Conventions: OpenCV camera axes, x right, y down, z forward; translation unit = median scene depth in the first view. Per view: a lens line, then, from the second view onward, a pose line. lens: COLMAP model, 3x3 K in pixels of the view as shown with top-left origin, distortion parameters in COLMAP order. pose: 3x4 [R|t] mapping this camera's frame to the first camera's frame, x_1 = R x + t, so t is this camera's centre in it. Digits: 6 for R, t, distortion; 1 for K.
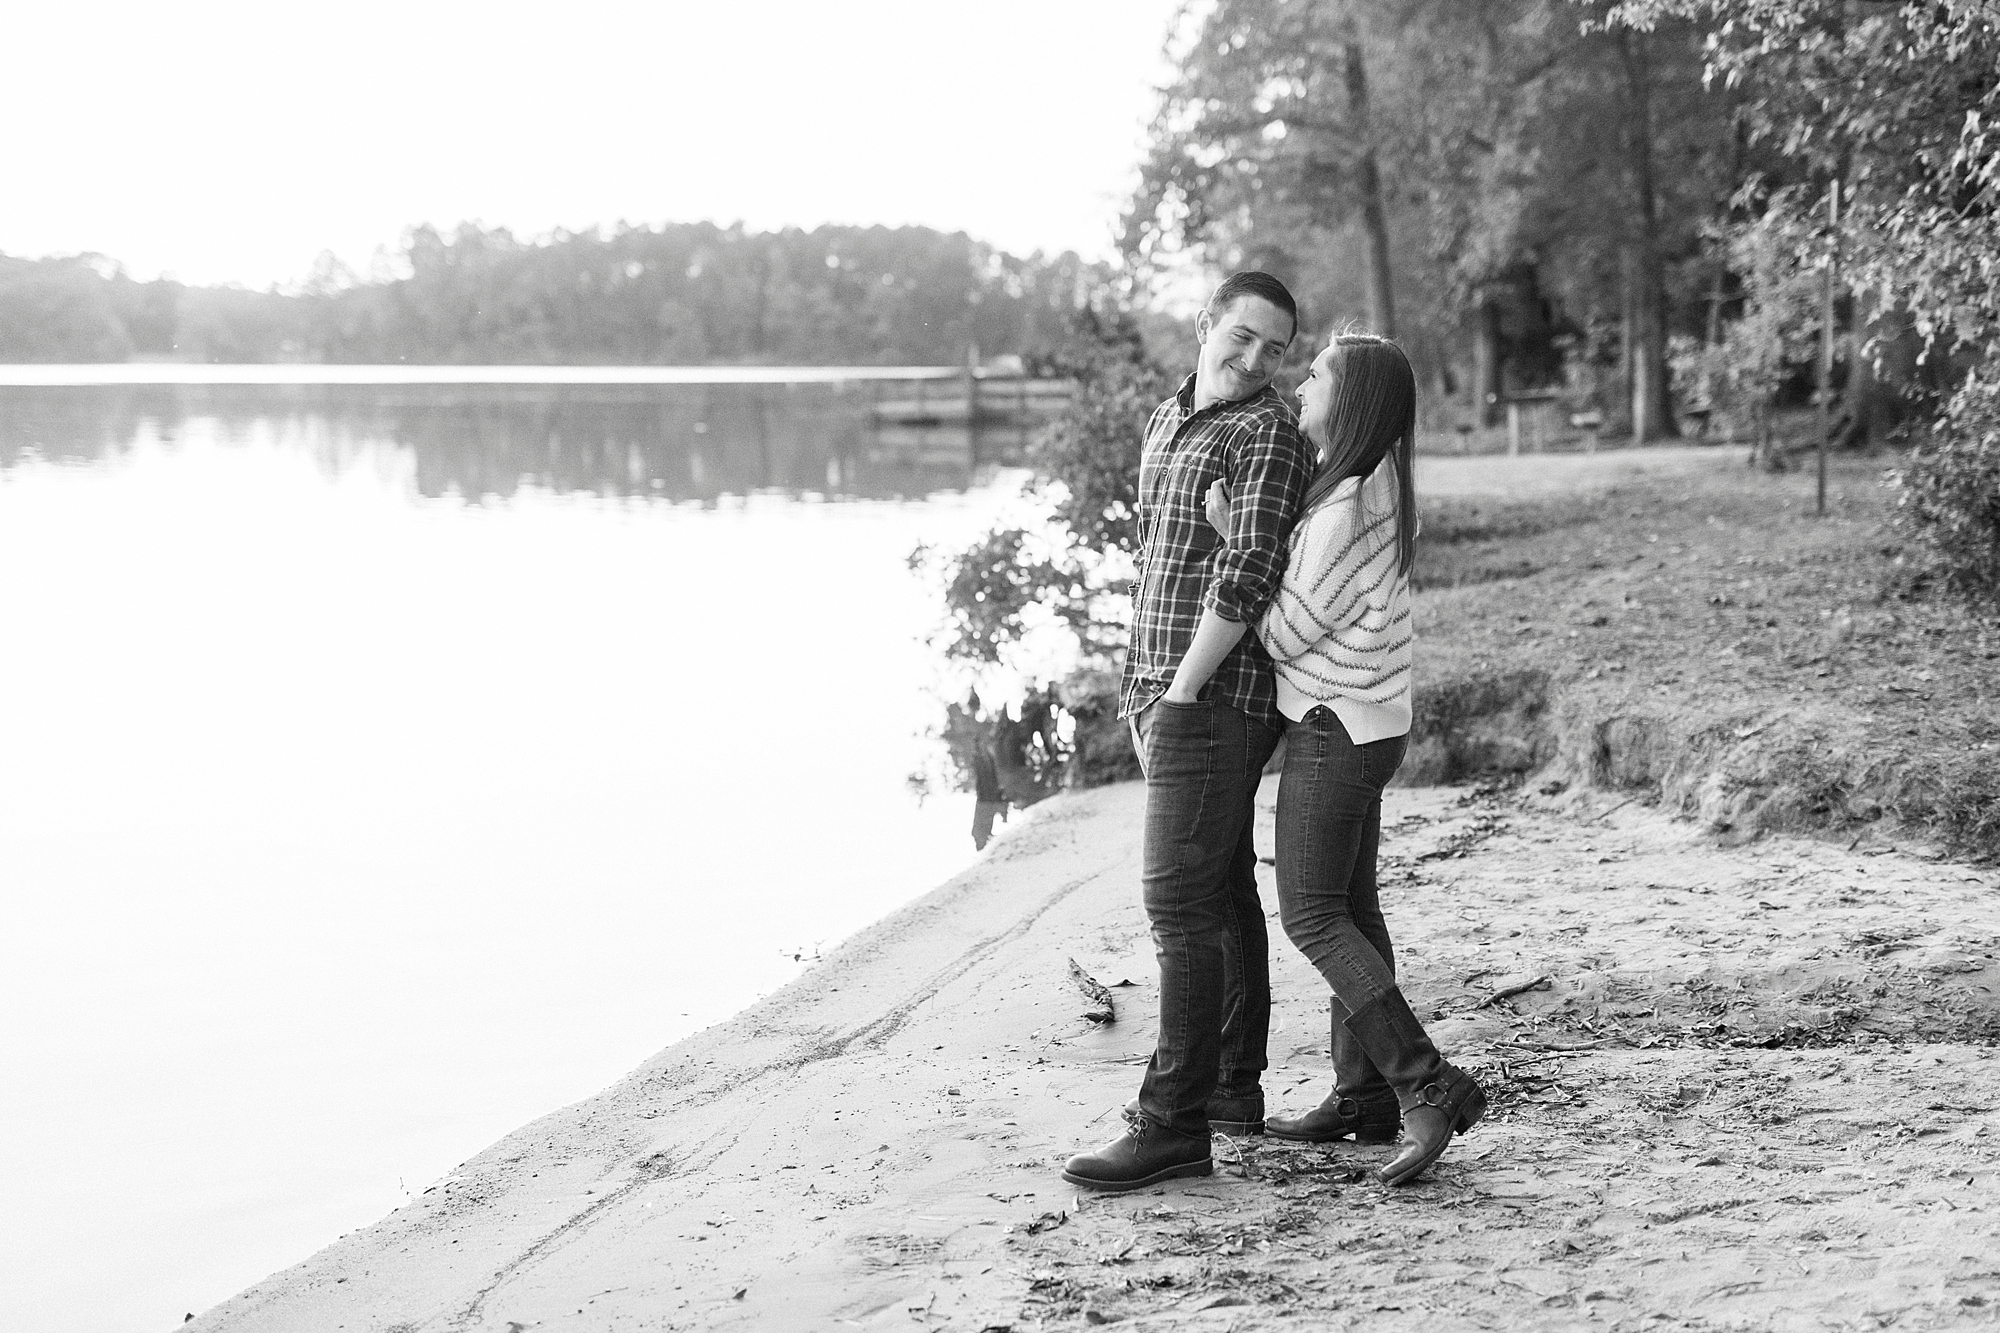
lens RADIAL K [[2808.4, 0, 1000.0], [0, 2808.4, 666.5], [0, 0, 1]] dist [0.007398, -0.005118]
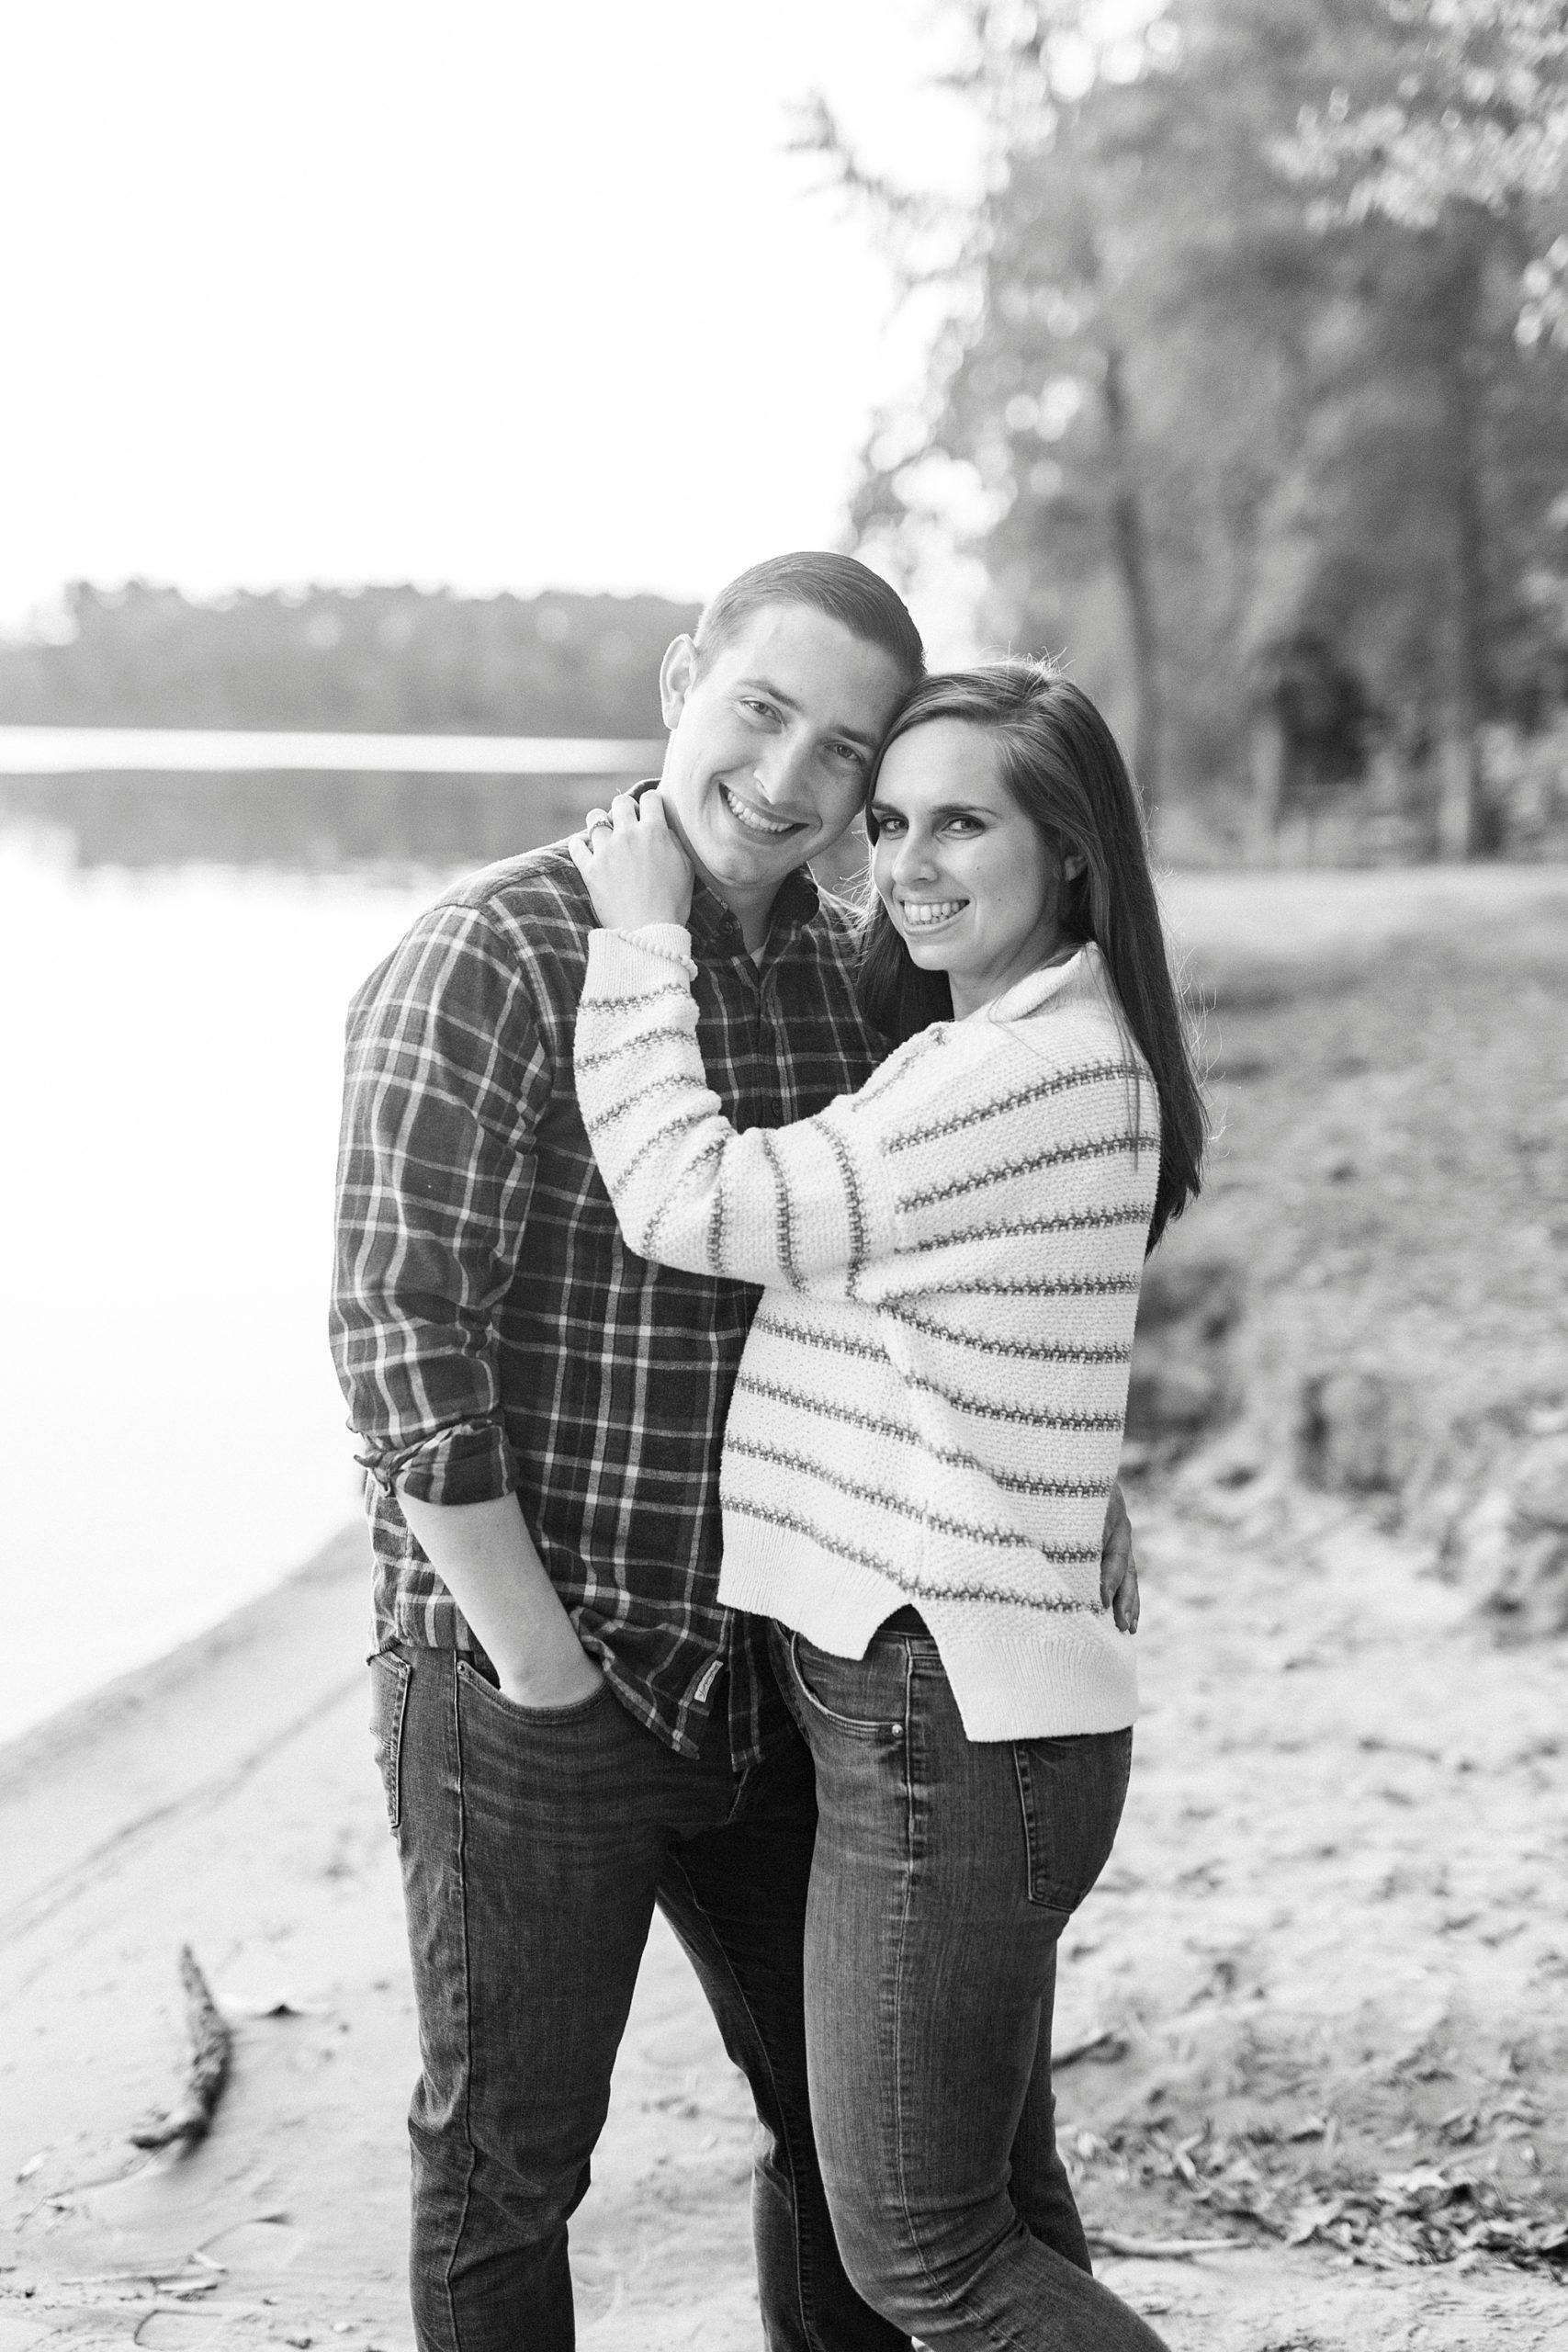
lens RADIAL K [[3294.4, 0, 784.0], [0, 3294.4, 1176.0], [0, 0, 1]] dist [0.010387, -0.003030]
pose [[0.999687, 0.015125, 0.019941, 0.088684], [-0.015555, 0.999646, 0.021595, -0.036040], [-0.019608, -0.021898, 0.999568, 0.310337]]
